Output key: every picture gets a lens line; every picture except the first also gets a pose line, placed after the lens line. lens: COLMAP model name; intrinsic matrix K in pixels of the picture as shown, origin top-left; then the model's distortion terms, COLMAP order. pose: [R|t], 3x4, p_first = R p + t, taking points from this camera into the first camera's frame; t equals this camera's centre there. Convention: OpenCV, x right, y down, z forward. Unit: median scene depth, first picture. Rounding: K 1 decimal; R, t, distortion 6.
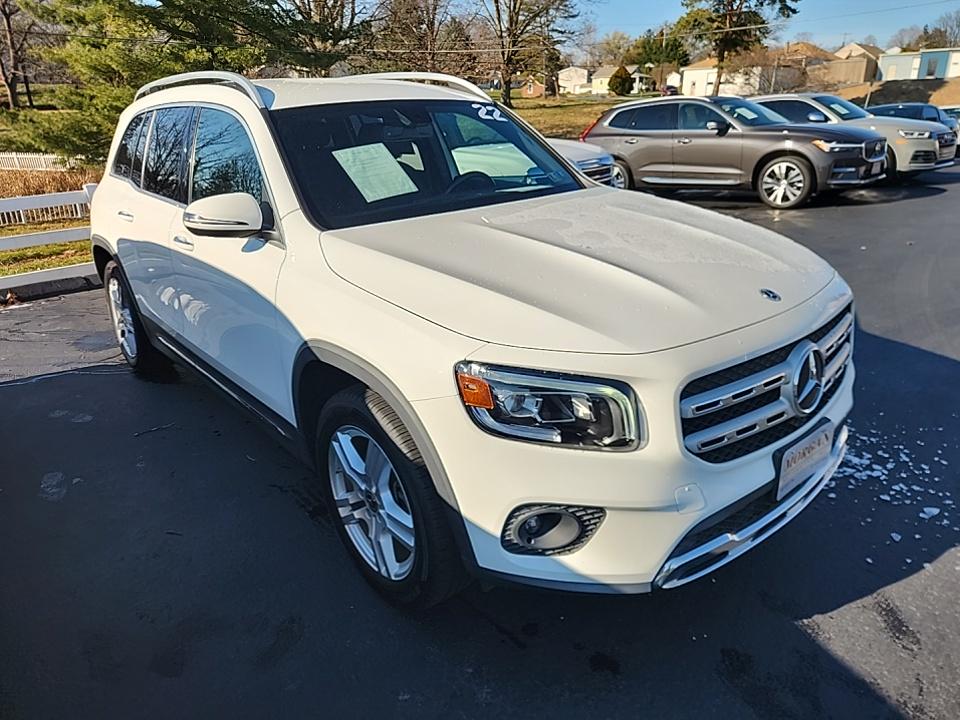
lens RADIAL K [[650.8, 0, 483.8], [0, 650.8, 353.0], [0, 0, 1]] dist [0.104931, -0.115677]
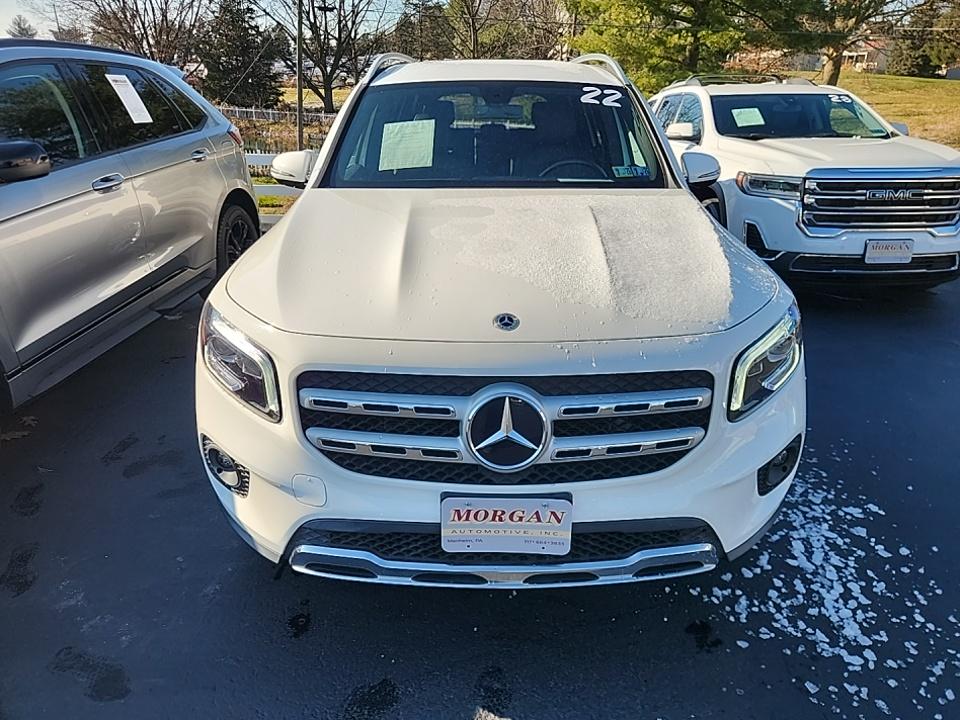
lens RADIAL K [[650.8, 0, 483.8], [0, 650.8, 353.0], [0, 0, 1]] dist [0.104931, -0.115677]
pose [[0.751784, 0.273481, -0.600025, 0.675961], [-0.261569, 0.958970, 0.109356, -0.097609], [0.605312, 0.074736, 0.792472, 0.239160]]
